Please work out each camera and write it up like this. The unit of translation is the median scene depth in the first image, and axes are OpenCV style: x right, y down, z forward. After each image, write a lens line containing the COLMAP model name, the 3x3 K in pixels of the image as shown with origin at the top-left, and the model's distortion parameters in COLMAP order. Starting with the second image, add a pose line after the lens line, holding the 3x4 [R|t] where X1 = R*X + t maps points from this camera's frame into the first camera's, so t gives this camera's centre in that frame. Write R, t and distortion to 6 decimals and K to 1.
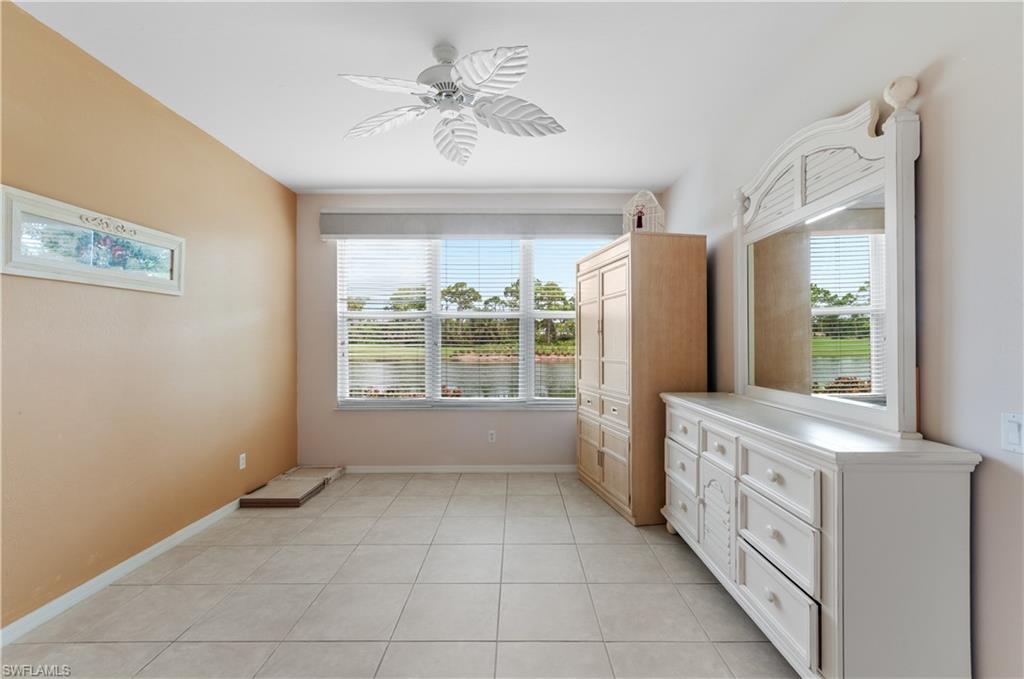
lens RADIAL K [[446.3, 0, 516.1], [0, 446.3, 344.0], [0, 0, 1]] dist [0.000650, 0.000325]
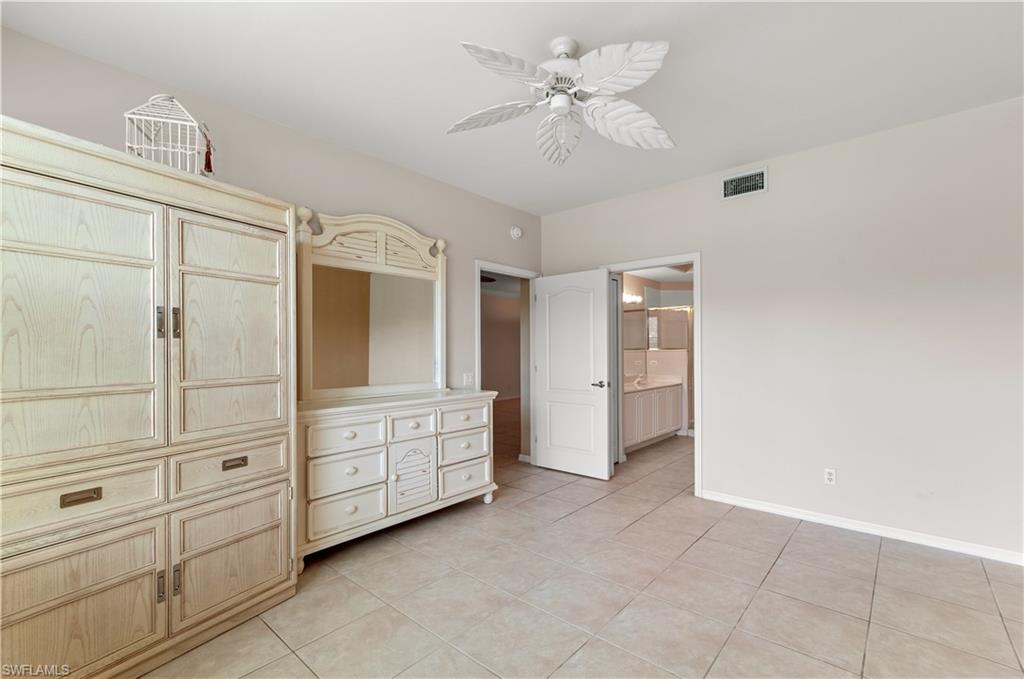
lens RADIAL K [[445.1, 0, 517.5], [0, 445.1, 347.3], [0, 0, 1]] dist [0.001008, 0.000250]
pose [[-0.752656, 0.011726, 0.658310, -0.450562], [0.010292, 0.999929, -0.006044, -0.002216], [-0.658334, 0.002226, -0.752723, 1.145868]]
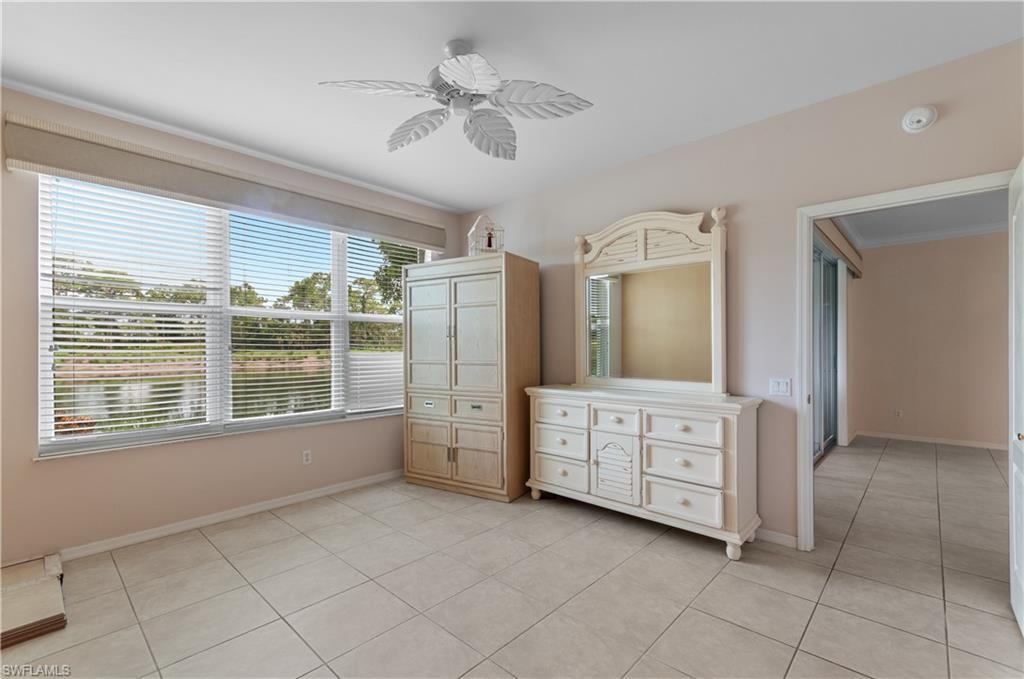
lens RADIAL K [[445.1, 0, 517.5], [0, 445.1, 347.3], [0, 0, 1]] dist [0.001008, 0.000250]
pose [[0.677419, -0.001072, 0.735596, -0.503337], [0.003957, 0.999990, -0.002187, 0.001114], [-0.735587, 0.004392, 0.677416, 0.162152]]
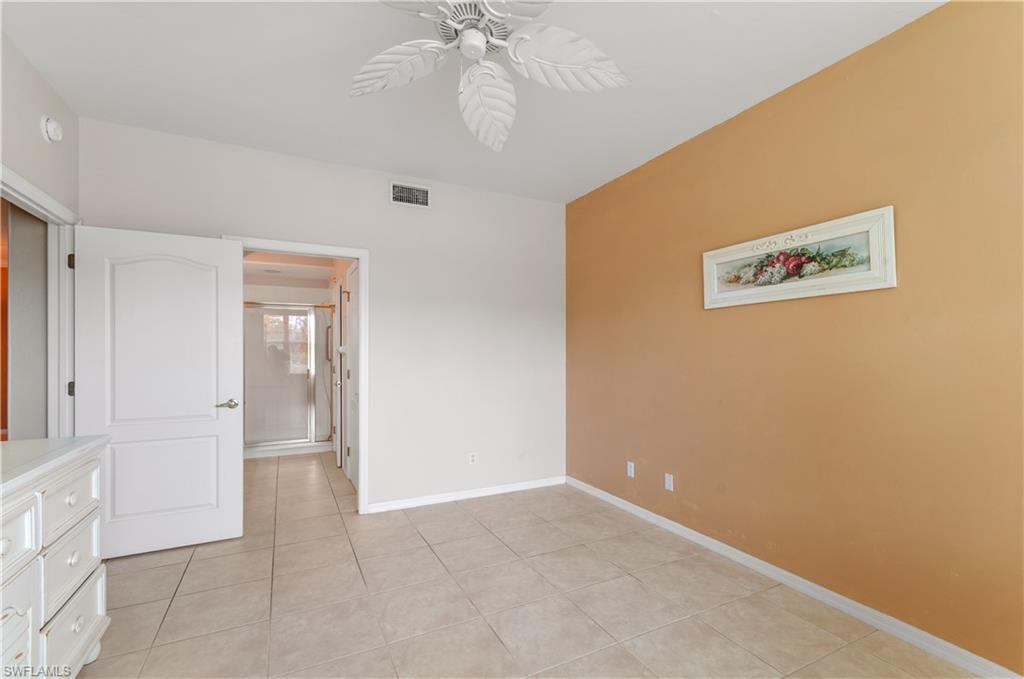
lens RADIAL K [[453.1, 0, 515.8], [0, 453.1, 353.6], [0, 0, 1]] dist [-0.000395, -0.000197]
pose [[-0.890234, 0.003798, -0.455488, 0.088515], [0.001679, 0.999986, 0.005057, -0.006118], [0.455501, 0.003738, -0.890227, 1.105749]]
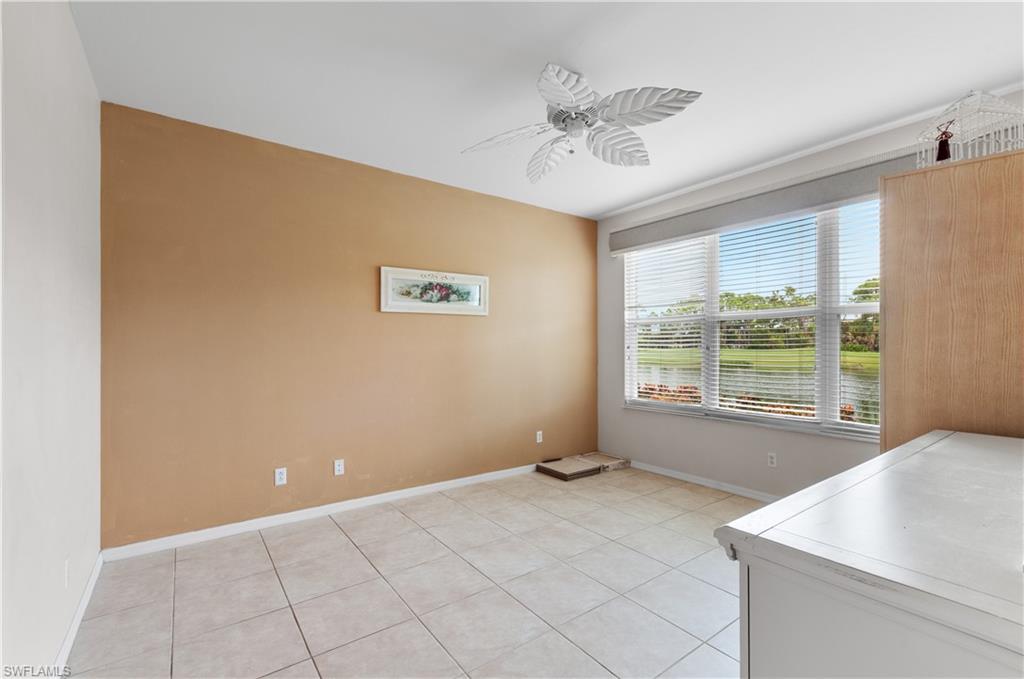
lens RADIAL K [[445.1, 0, 517.5], [0, 445.1, 347.3], [0, 0, 1]] dist [0.001008, 0.000250]
pose [[0.598088, 0.000186, -0.801431, 0.402935], [-0.001375, 0.999999, -0.000794, -0.000810], [0.801430, 0.001577, 0.598087, 0.158454]]
